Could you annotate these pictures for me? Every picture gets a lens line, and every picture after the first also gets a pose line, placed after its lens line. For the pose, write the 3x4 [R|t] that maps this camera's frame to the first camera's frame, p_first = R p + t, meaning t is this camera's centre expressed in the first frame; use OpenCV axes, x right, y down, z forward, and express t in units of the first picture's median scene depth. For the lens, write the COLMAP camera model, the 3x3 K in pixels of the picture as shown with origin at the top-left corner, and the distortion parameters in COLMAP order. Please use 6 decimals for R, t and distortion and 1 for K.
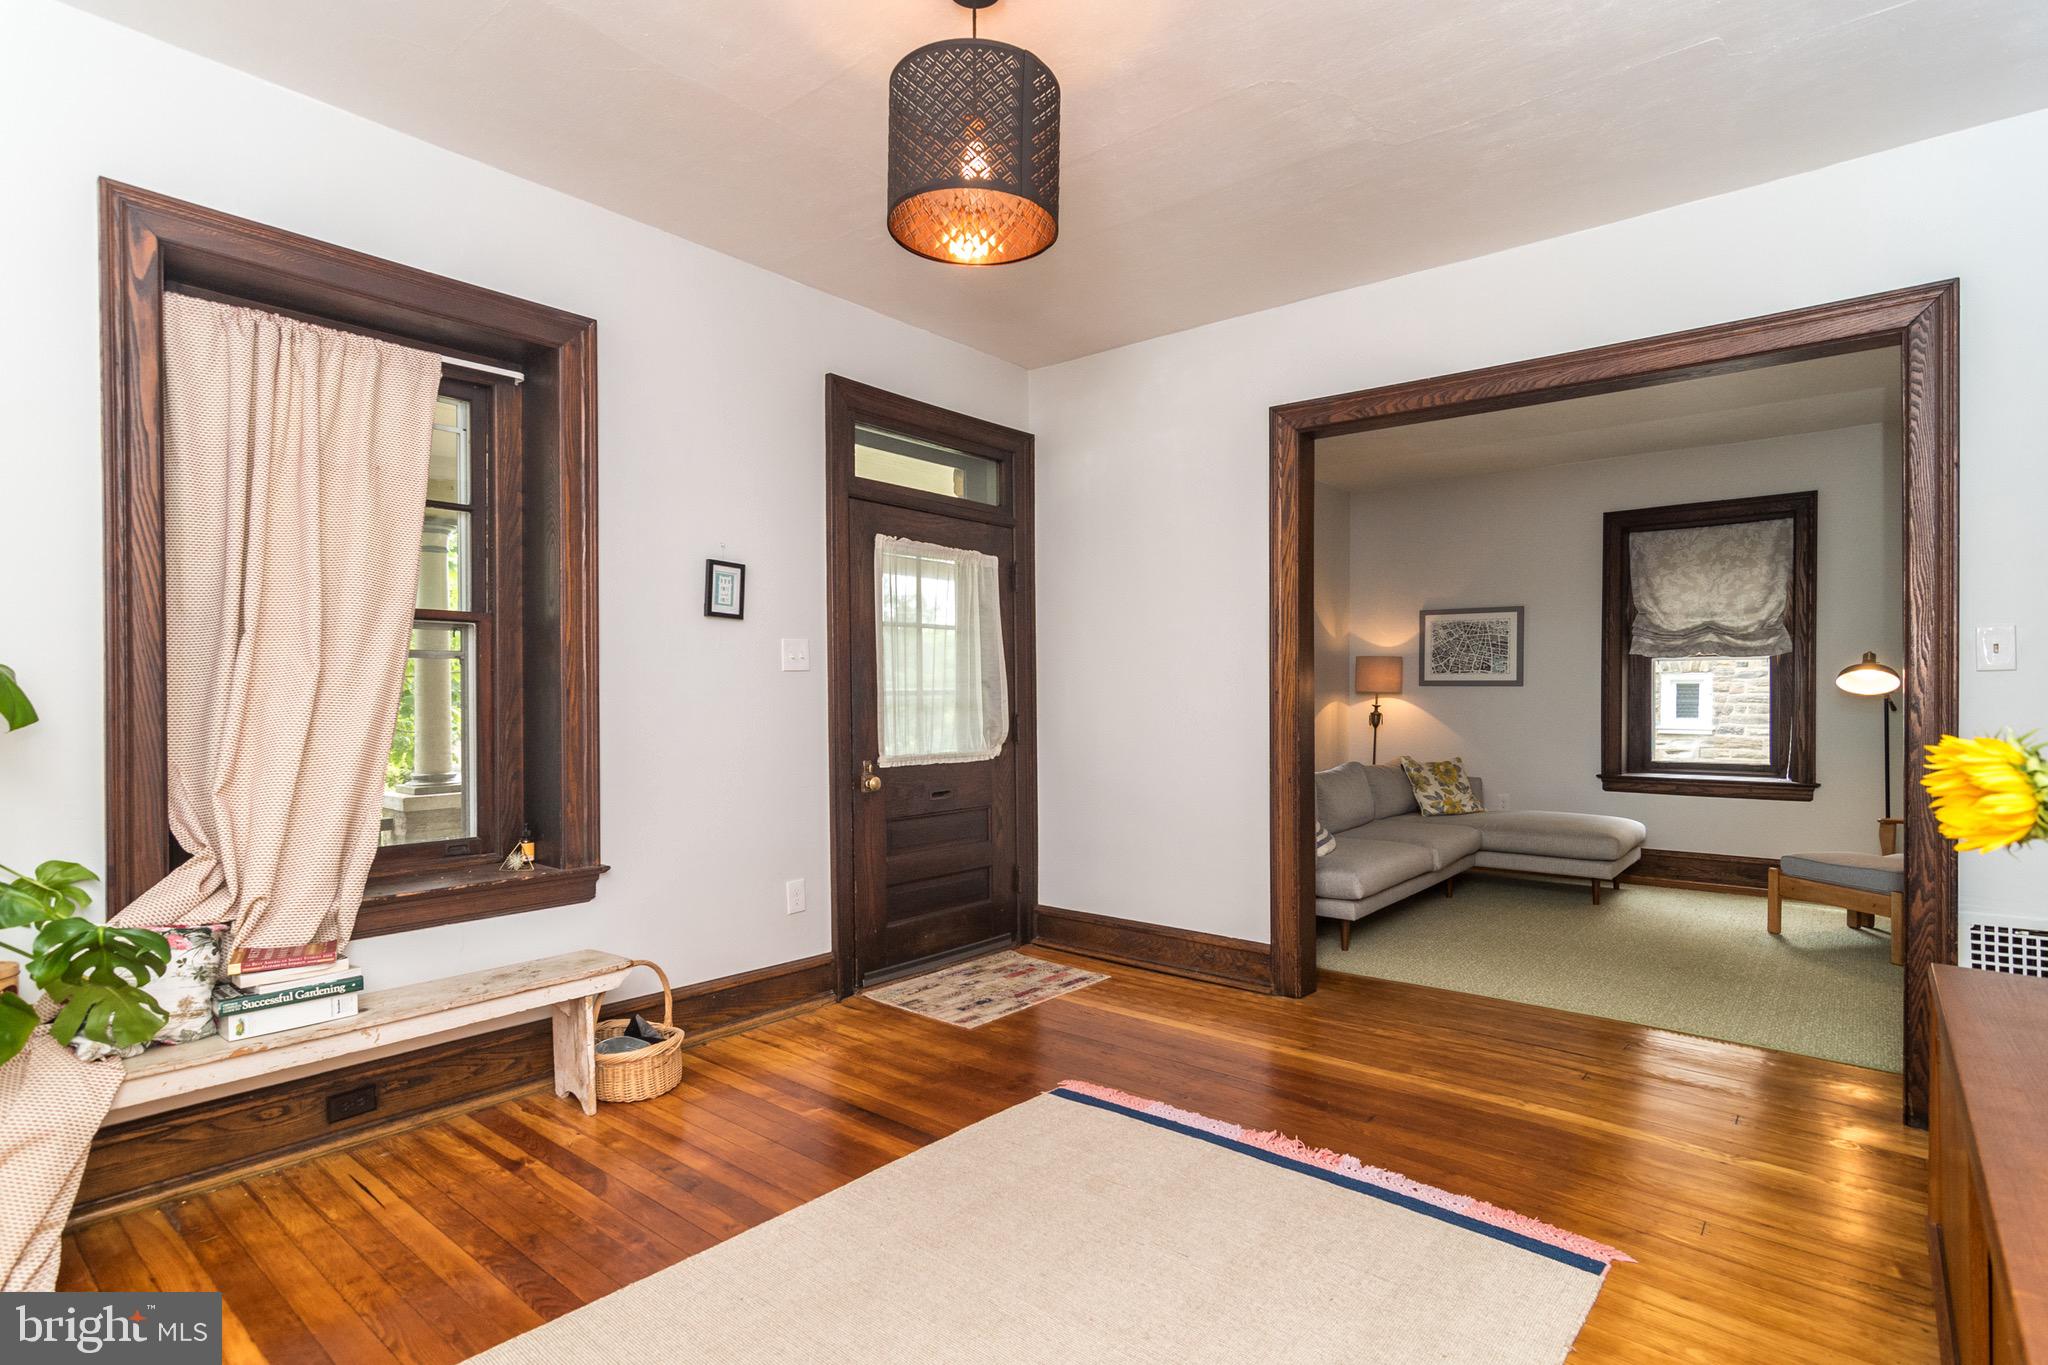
lens RADIAL K [[1013.8, 0, 1024.0], [0, 1013.8, 682.5], [0, 0, 1]] dist [-0.002127, 0.000724]
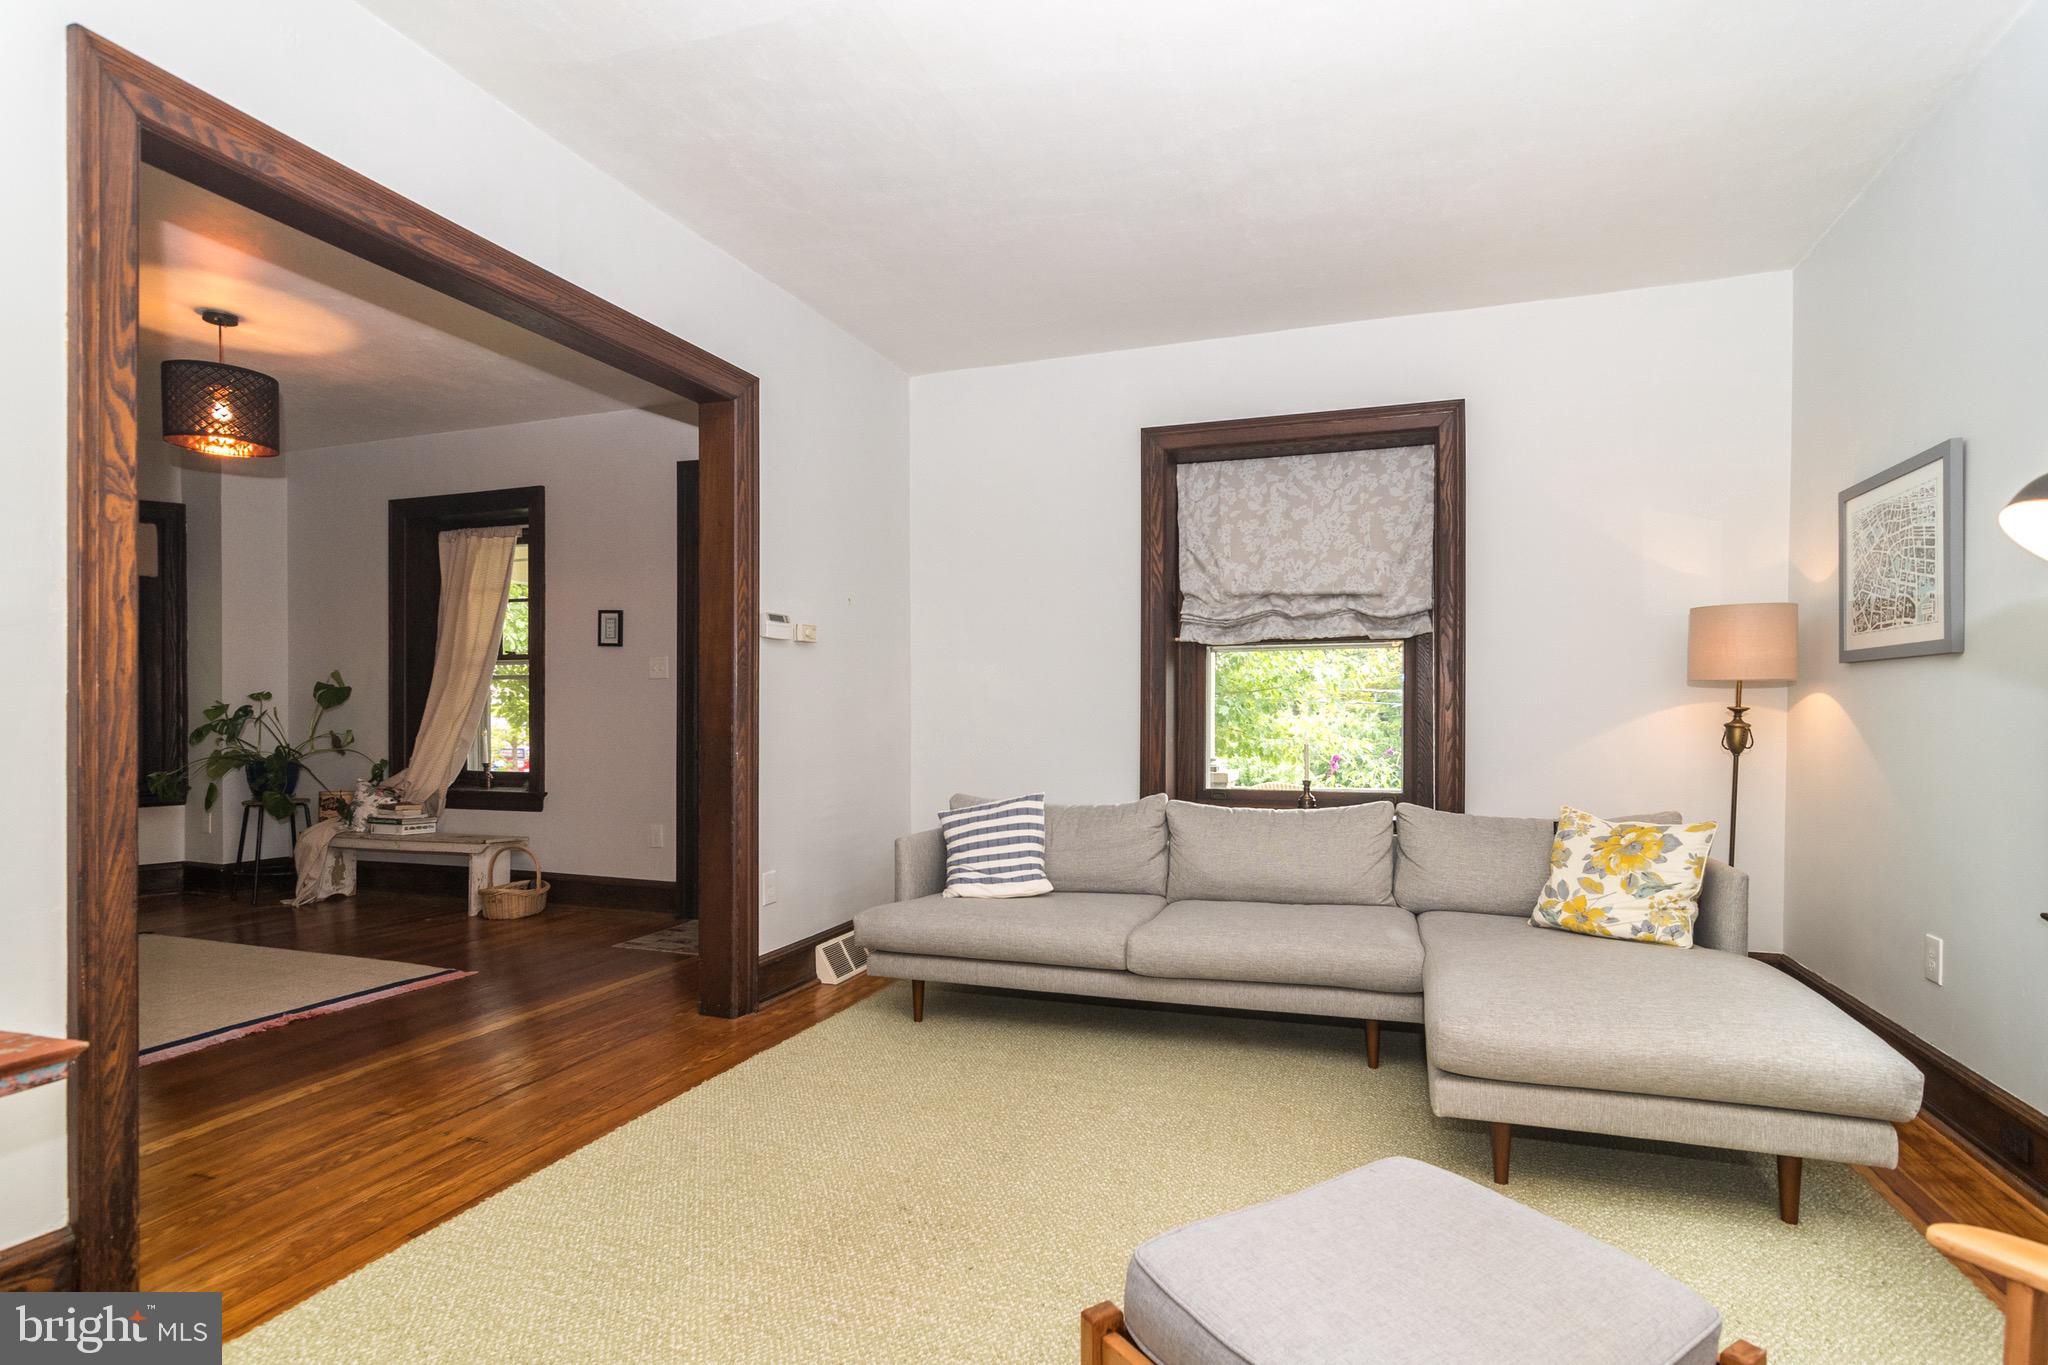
lens RADIAL K [[1008.1, 0, 1072.7], [0, 1008.1, 725.5], [0, 0, 1]] dist [0.000892, 0.000146]
pose [[0.369933, 0.009601, -0.929009, 1.658638], [0.010571, 0.999838, 0.014542, 0.049292], [0.928998, -0.015200, 0.369771, 1.293166]]
